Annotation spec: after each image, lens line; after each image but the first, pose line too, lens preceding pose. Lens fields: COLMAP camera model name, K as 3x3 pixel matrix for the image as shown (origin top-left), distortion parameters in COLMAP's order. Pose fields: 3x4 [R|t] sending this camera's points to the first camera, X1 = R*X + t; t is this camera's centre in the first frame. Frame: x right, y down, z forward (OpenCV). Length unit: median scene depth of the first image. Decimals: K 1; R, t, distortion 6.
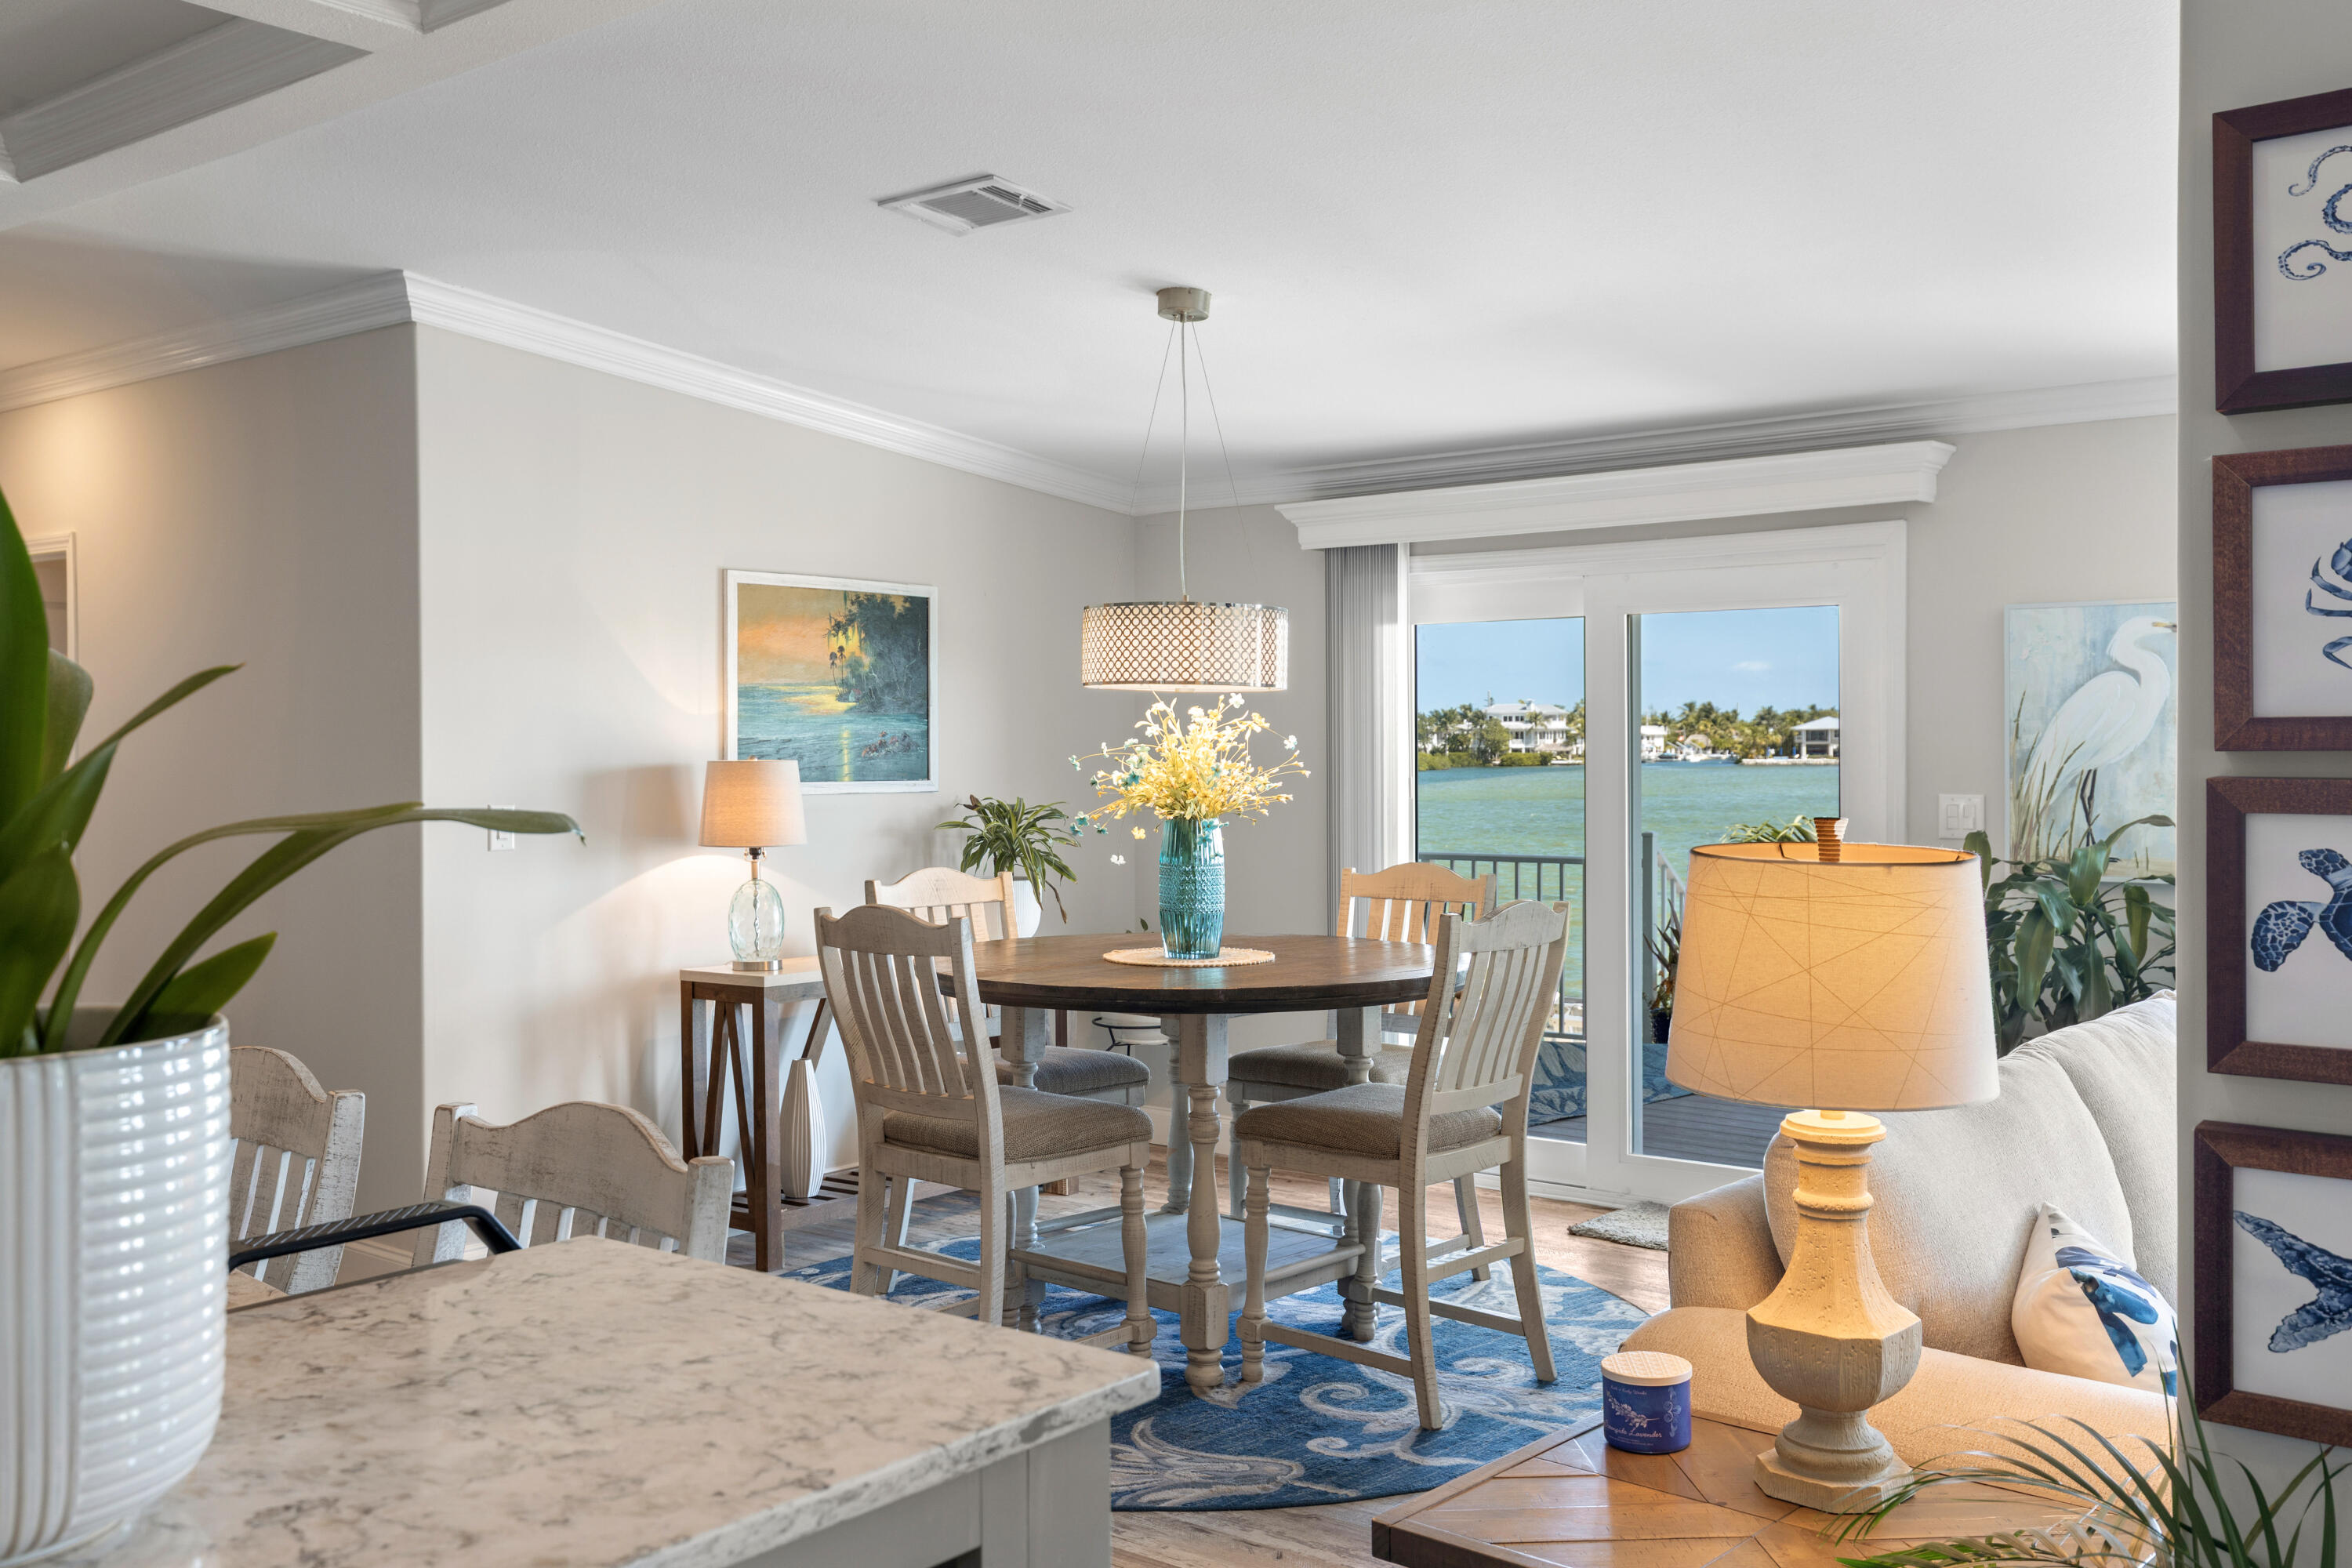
lens RADIAL K [[2181.7, 0, 1174.7], [0, 2181.7, 769.7], [0, 0, 1]] dist [-0.015049, 0.000000]
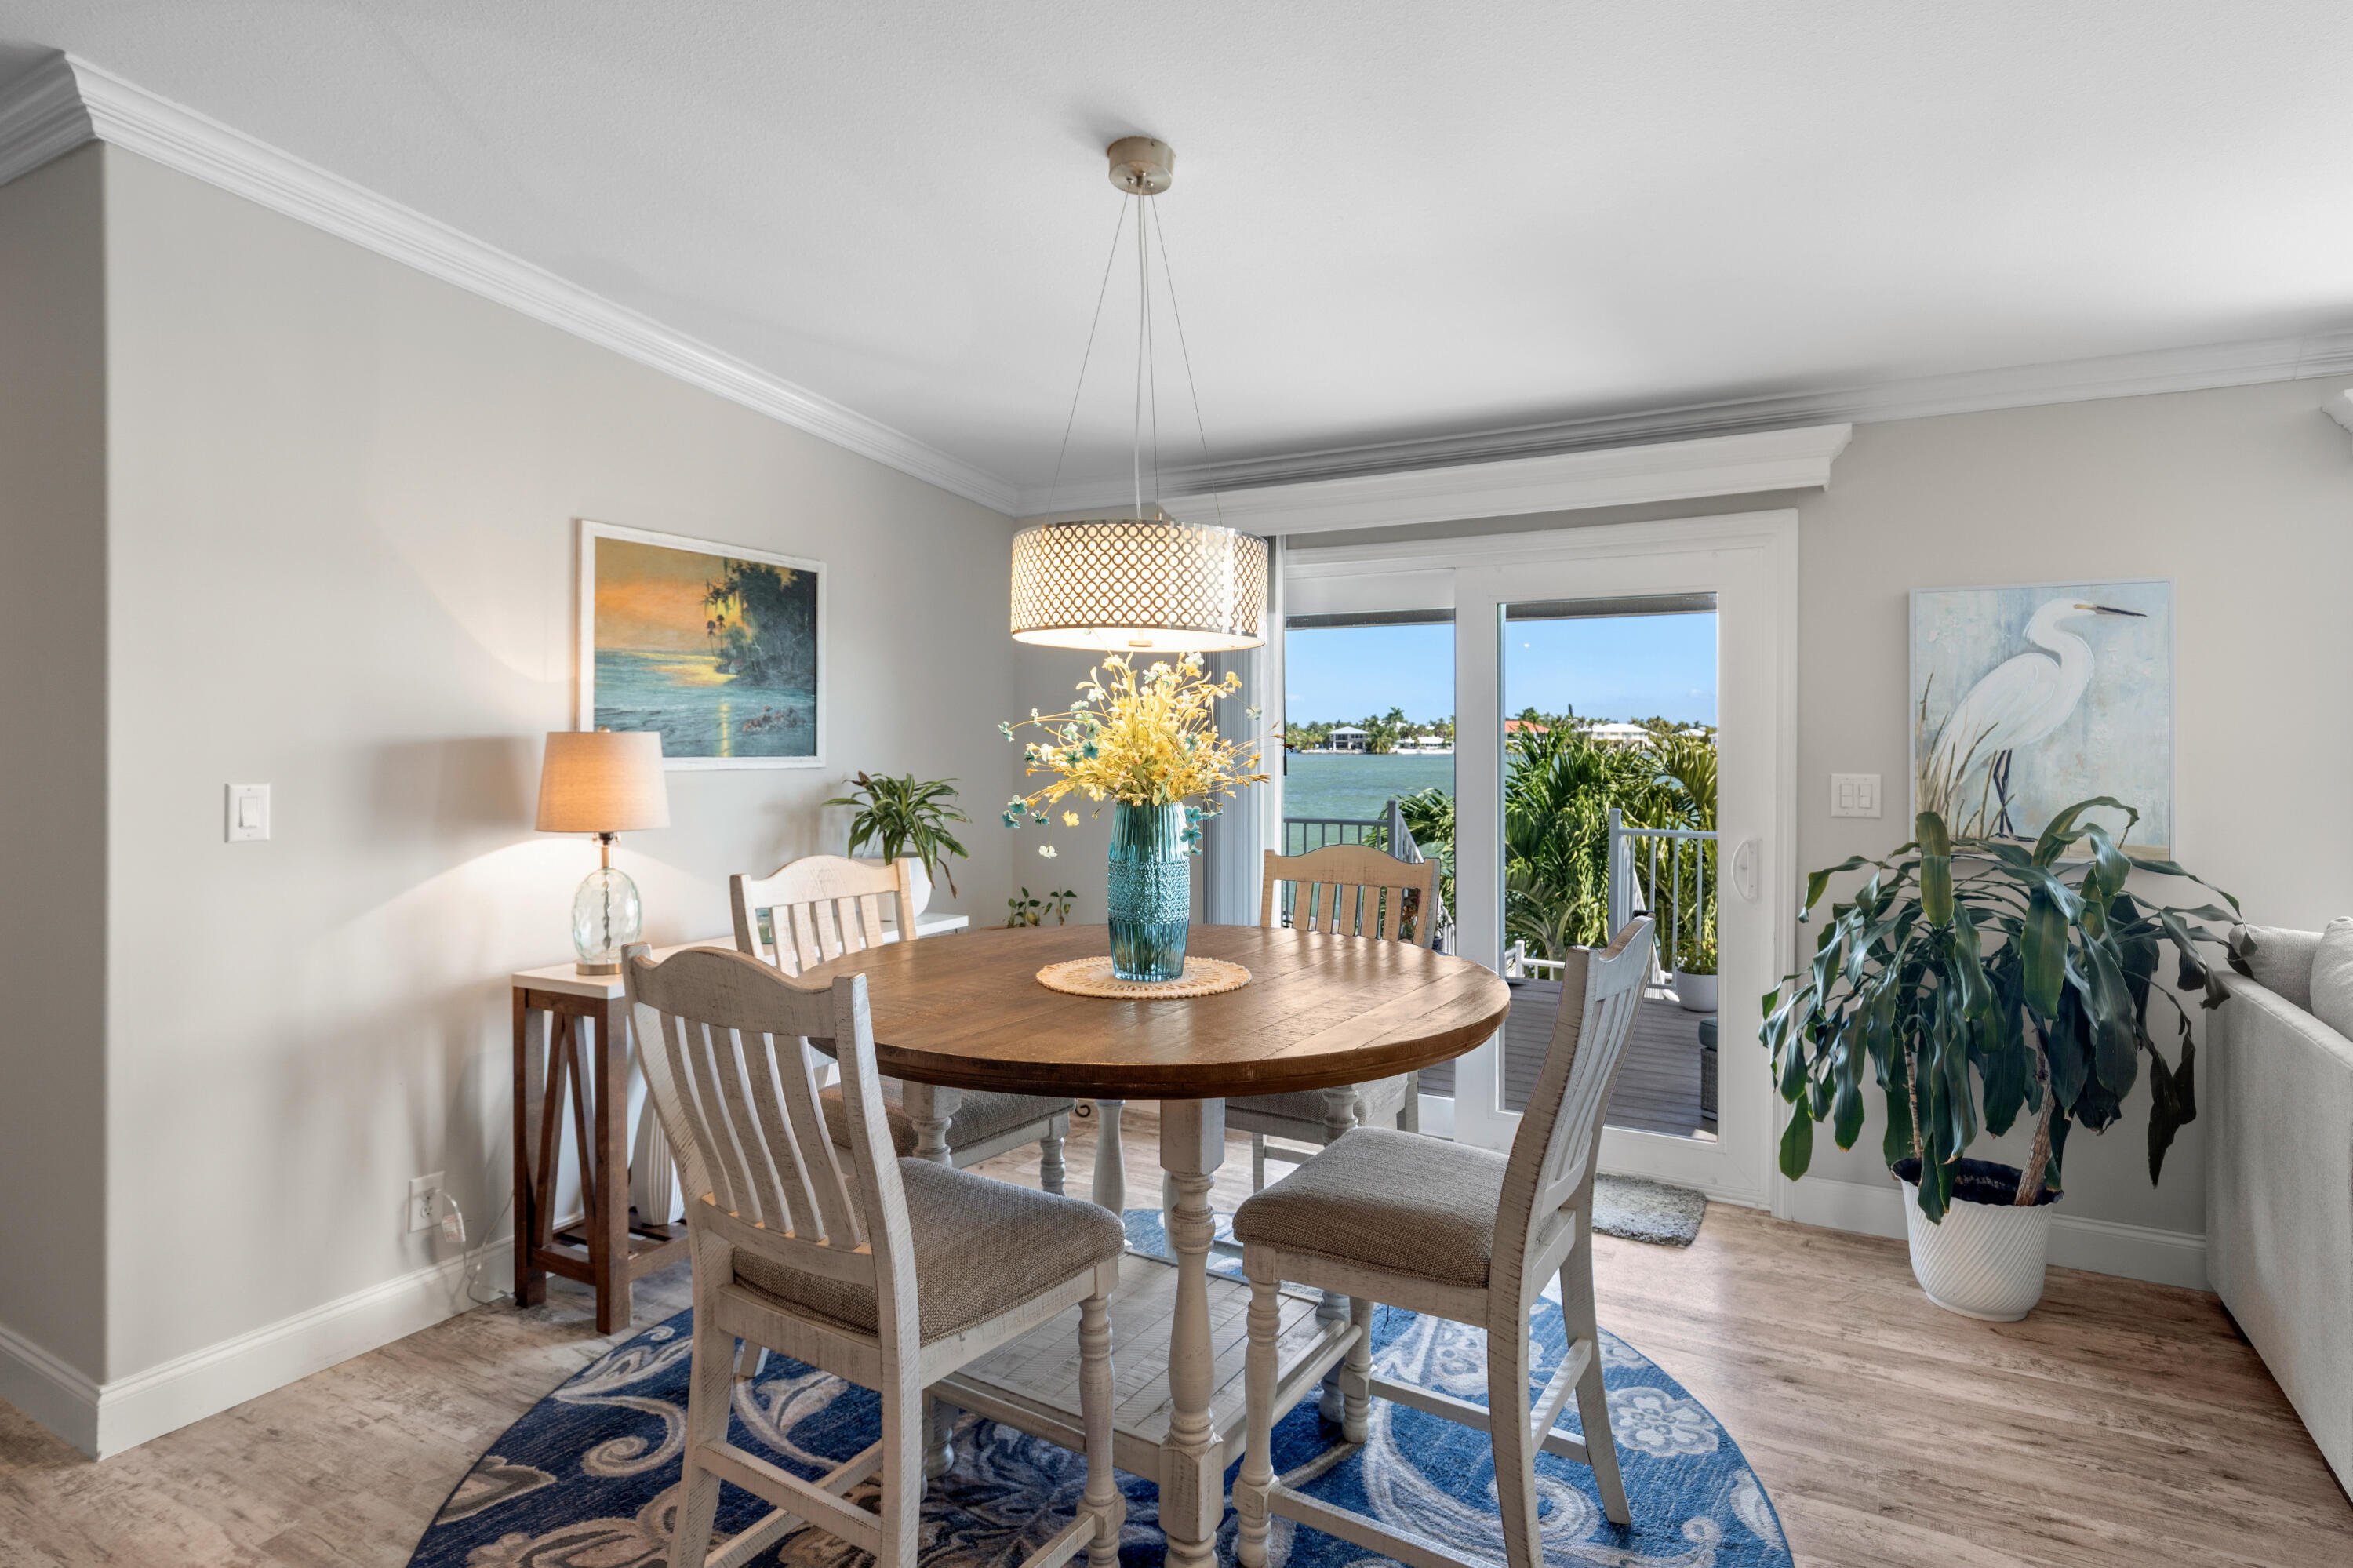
lens RADIAL K [[1273.7, 0, 1213.4], [0, 1273.7, 747.4], [0, 0, 1]] dist [-0.000264, 0.000245]
pose [[0.983306, 0.006143, 0.181858, -0.046878], [-0.005082, 0.999967, -0.006302, 0.004031], [-0.181891, 0.005272, 0.983305, 0.462415]]
